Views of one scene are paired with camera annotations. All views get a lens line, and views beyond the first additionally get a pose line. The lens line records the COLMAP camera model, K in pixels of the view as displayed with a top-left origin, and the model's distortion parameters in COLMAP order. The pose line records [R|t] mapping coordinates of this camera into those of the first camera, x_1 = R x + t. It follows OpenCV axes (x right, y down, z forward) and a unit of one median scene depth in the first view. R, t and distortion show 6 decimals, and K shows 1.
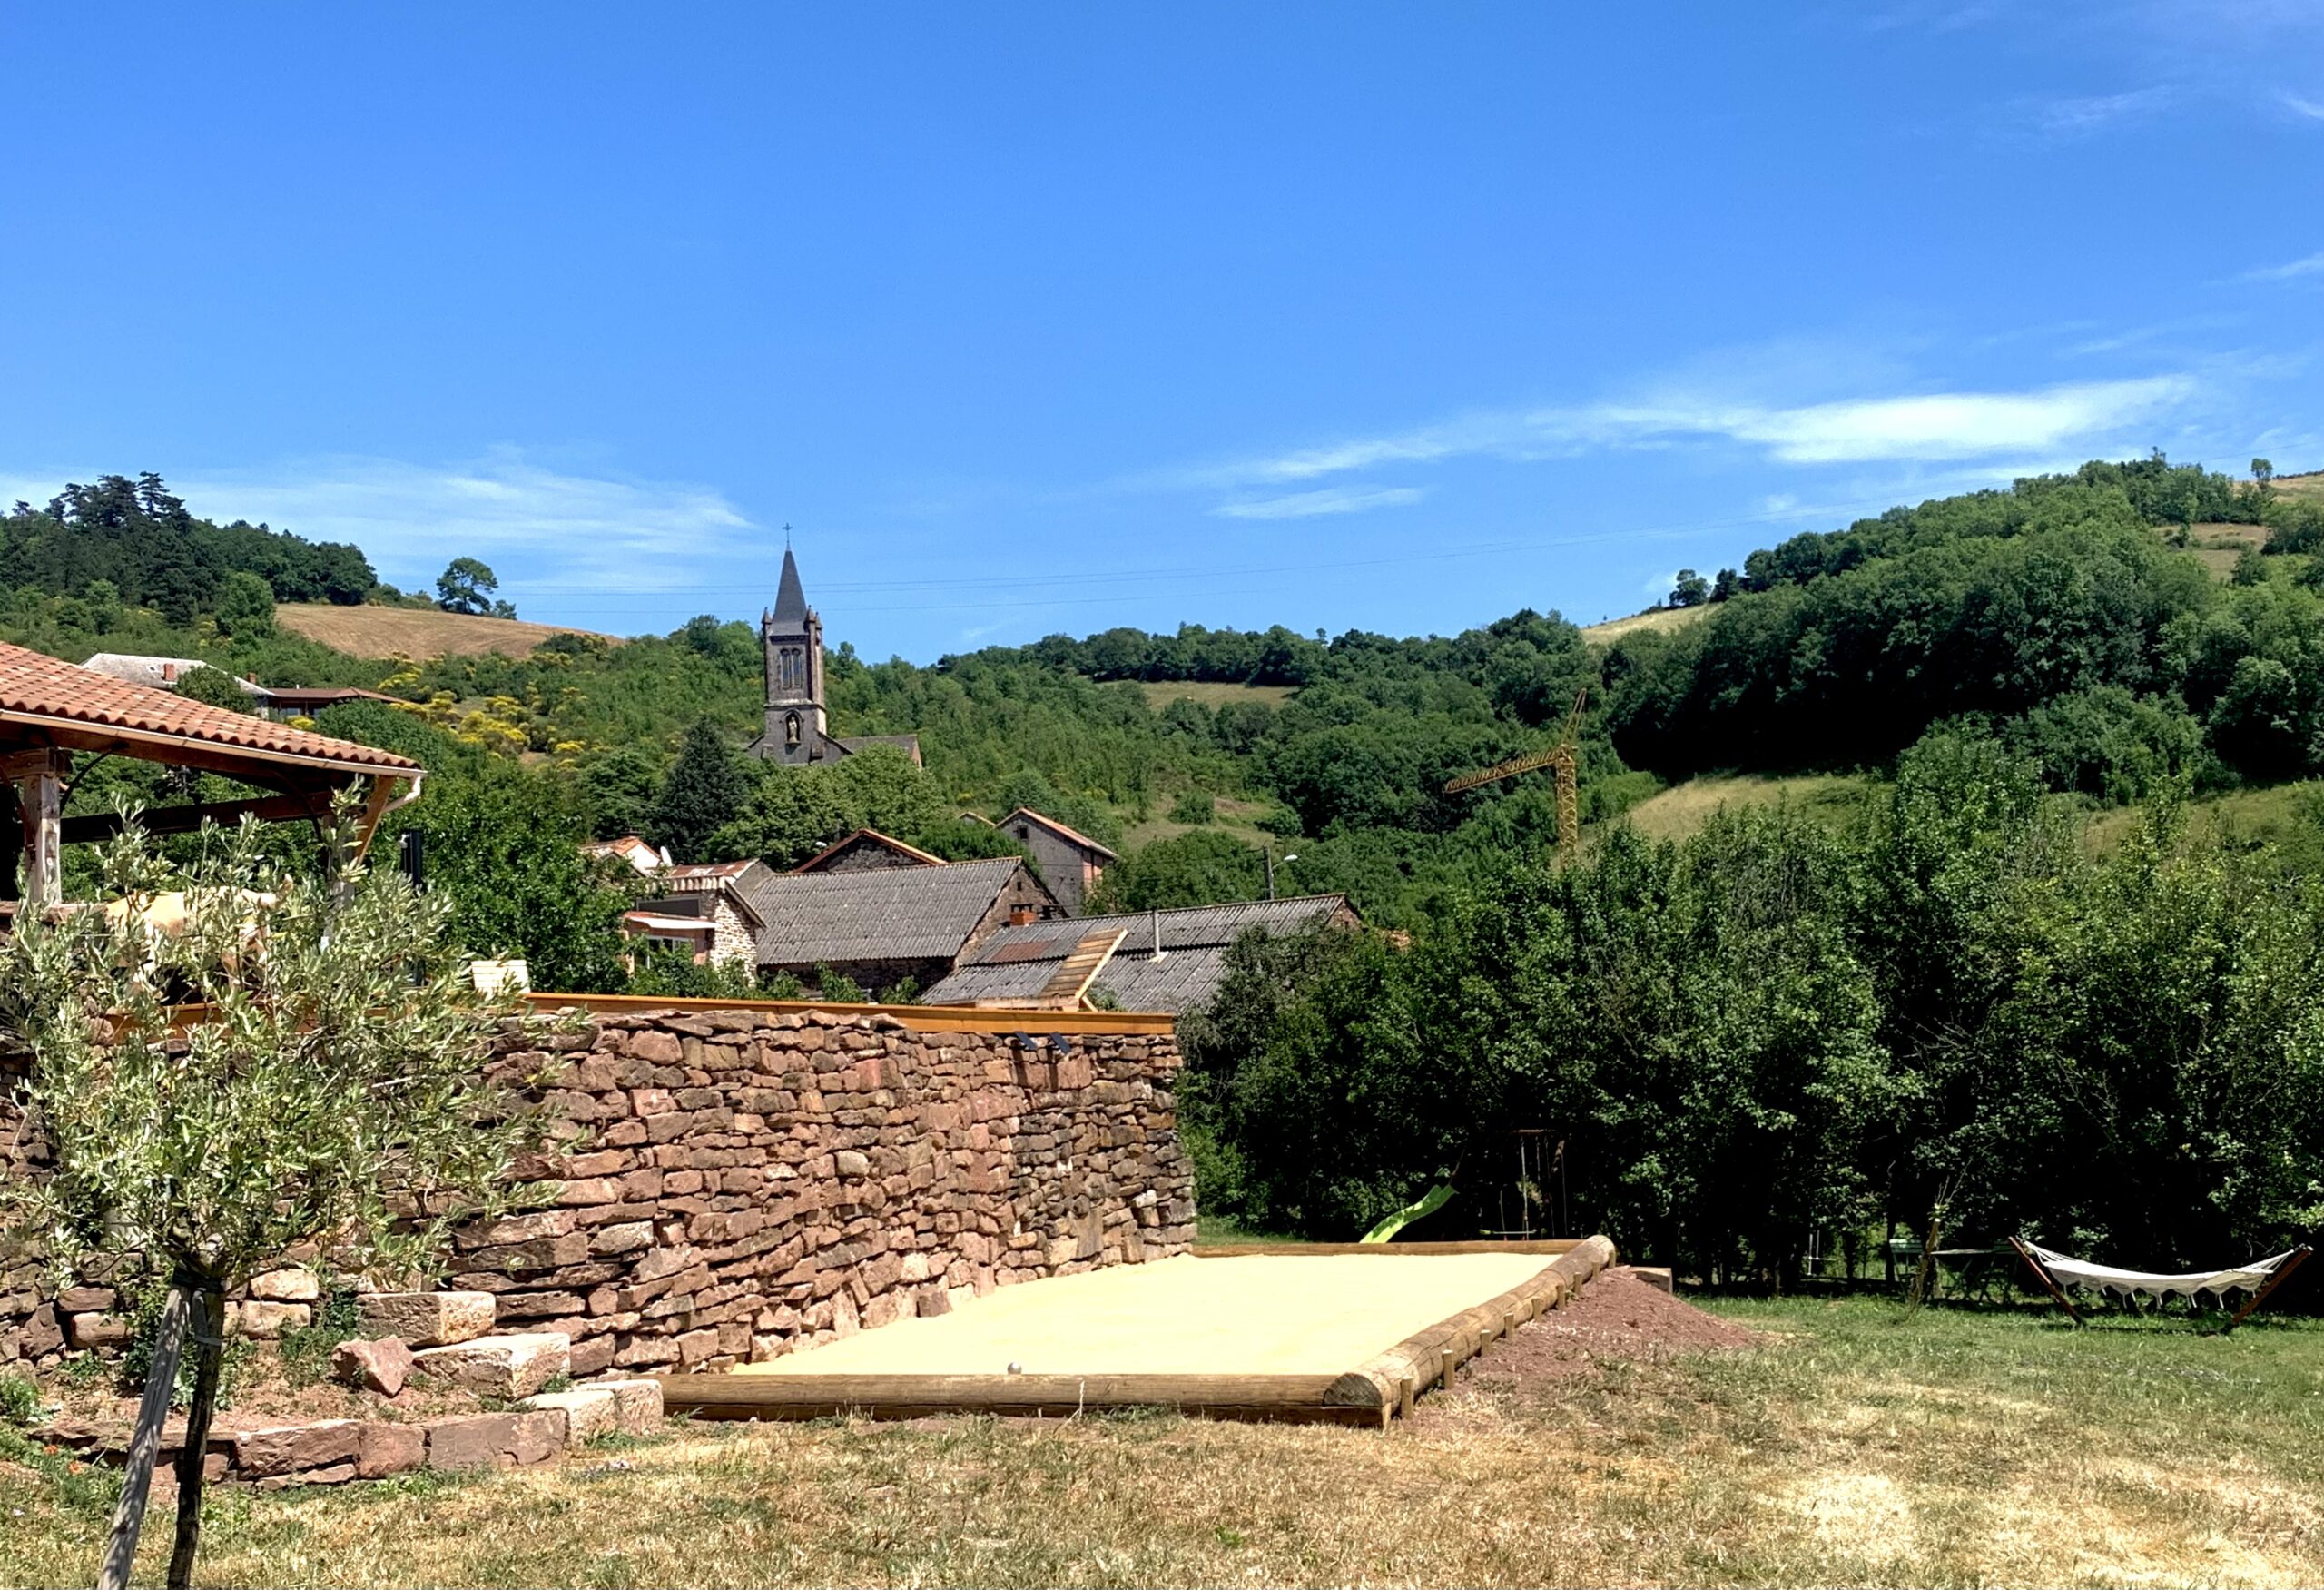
lens RADIAL K [[2479.6, 0, 1159.7], [0, 2479.6, 800.0], [0, 0, 1]] dist [0.000346, 0.000000]
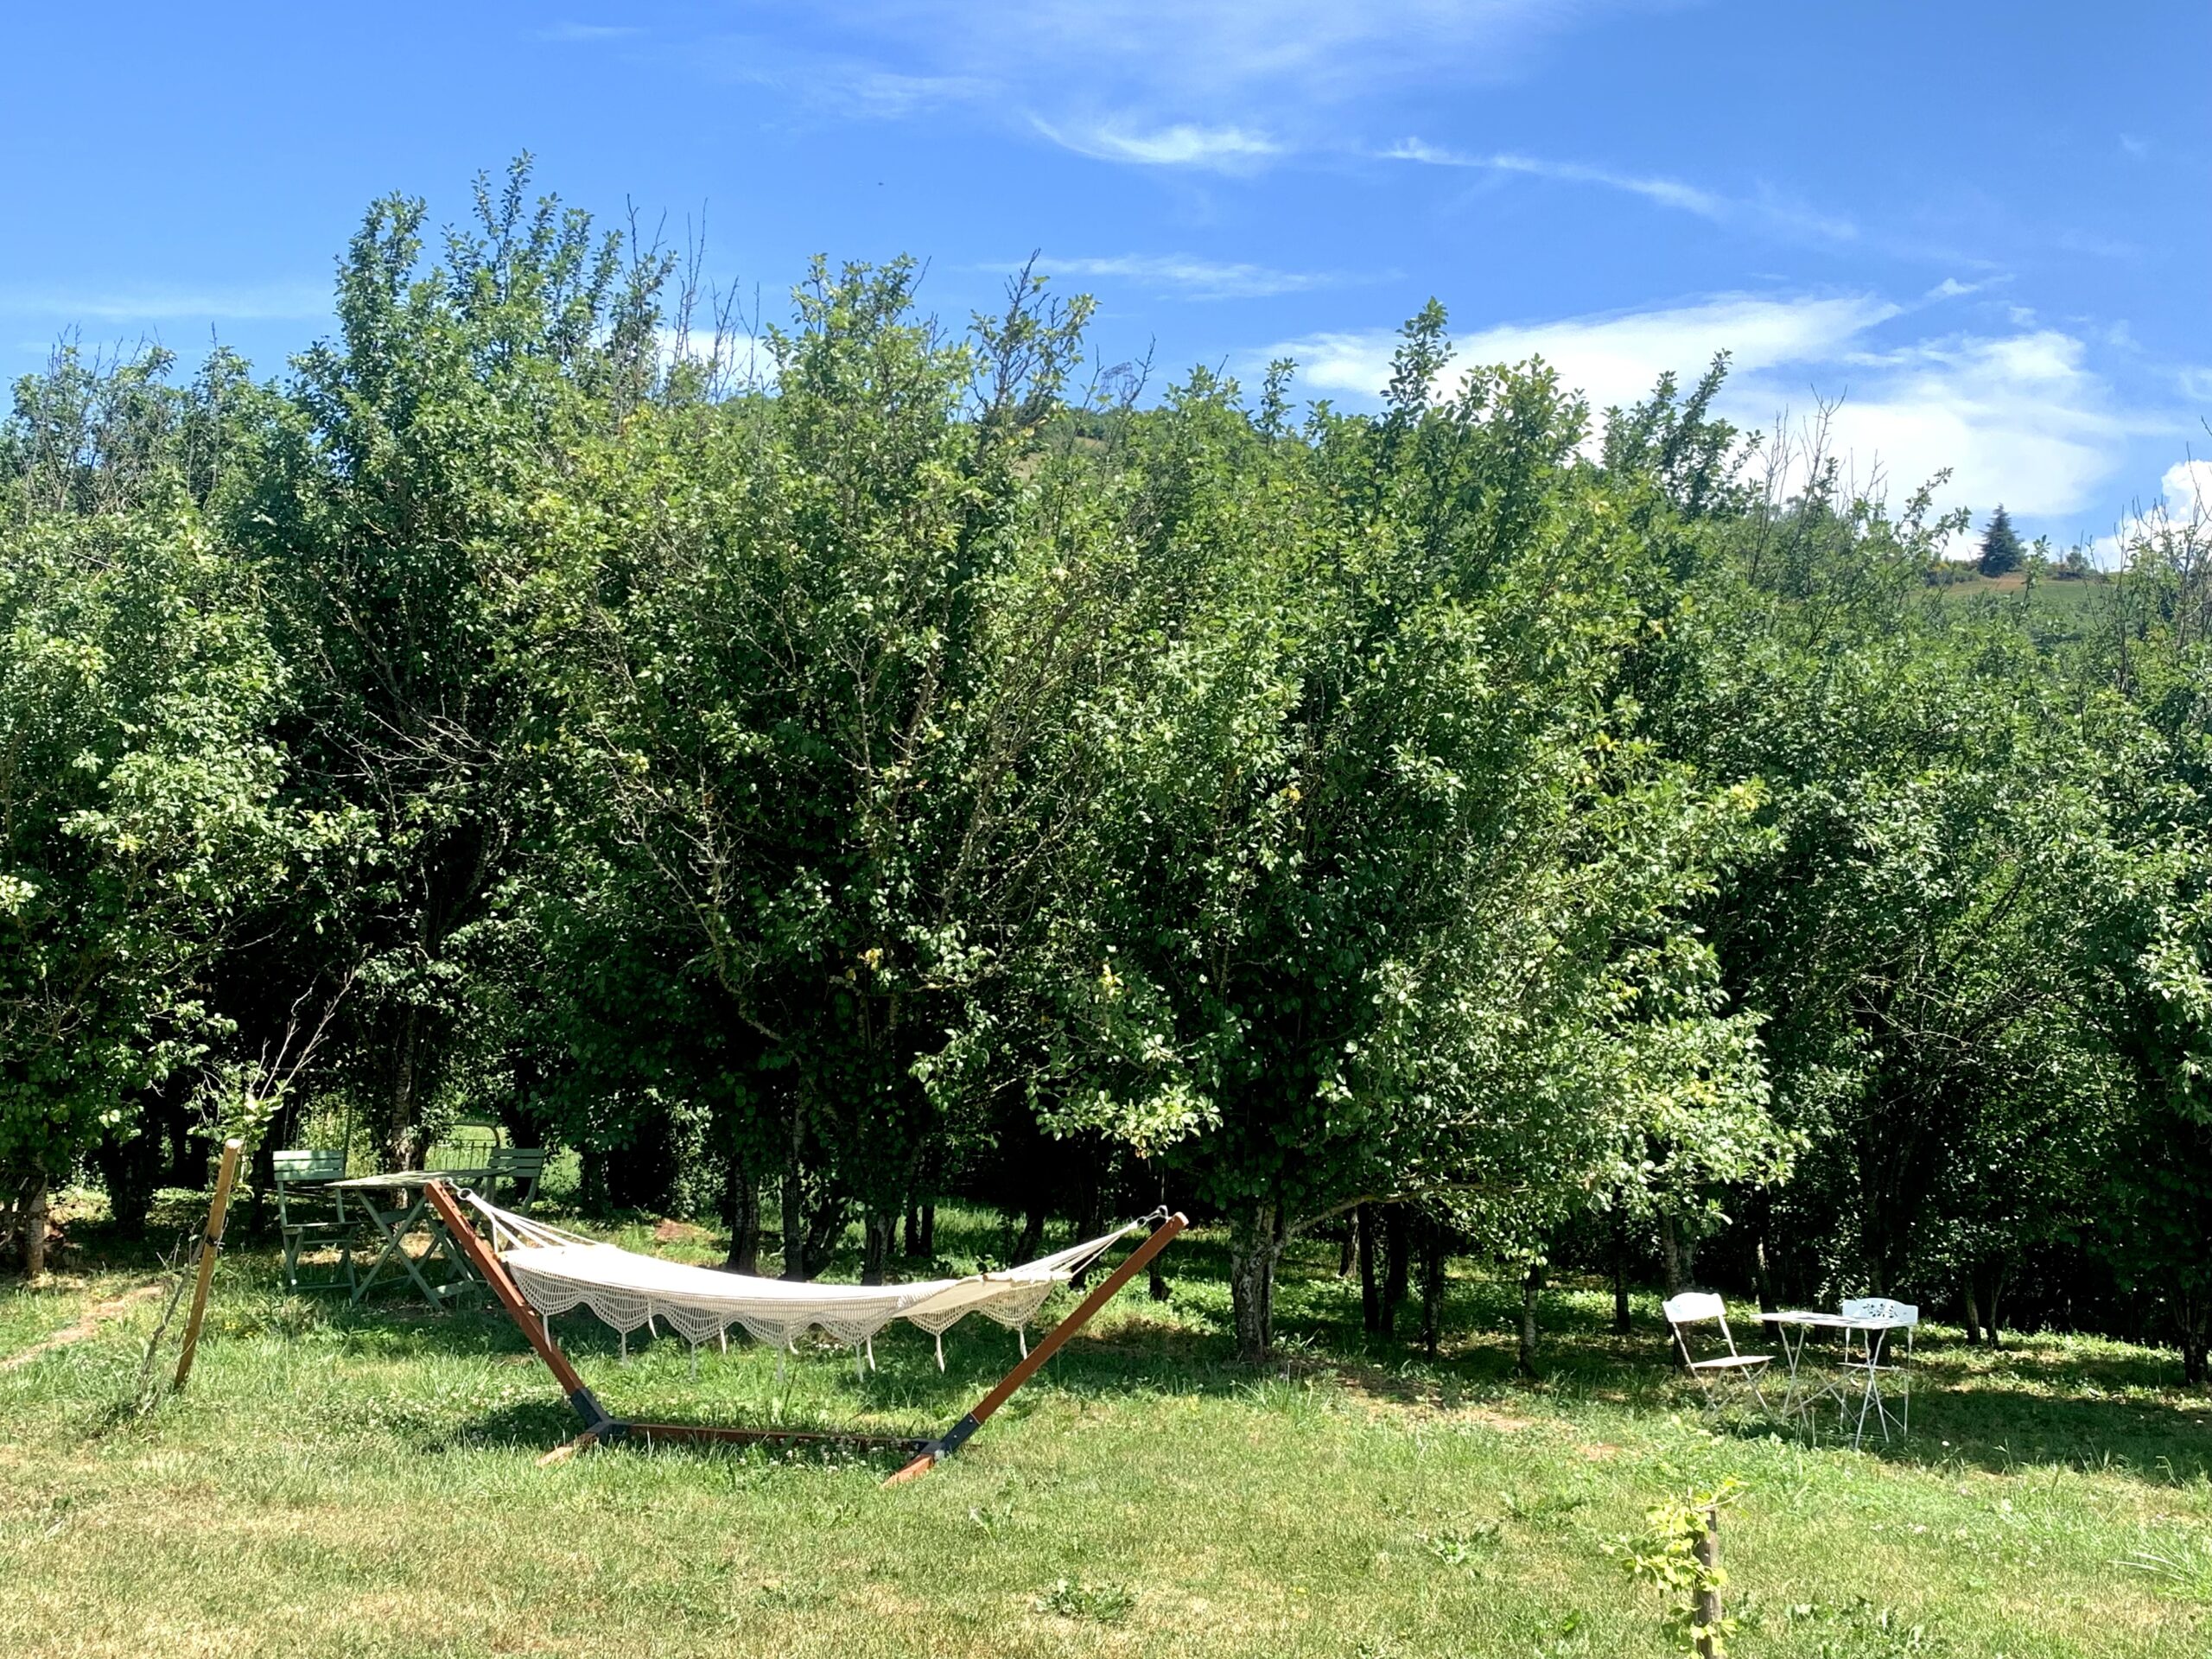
lens RADIAL K [[2329.7, 0, 1104.1], [0, 2329.7, 833.3], [0, 0, 1]] dist [-0.004906, 0.000000]
pose [[0.876435, 0.036759, 0.480114, 0.245868], [-0.071870, 0.995899, 0.054947, 0.090510], [-0.476126, -0.082663, 0.875483, 0.608100]]
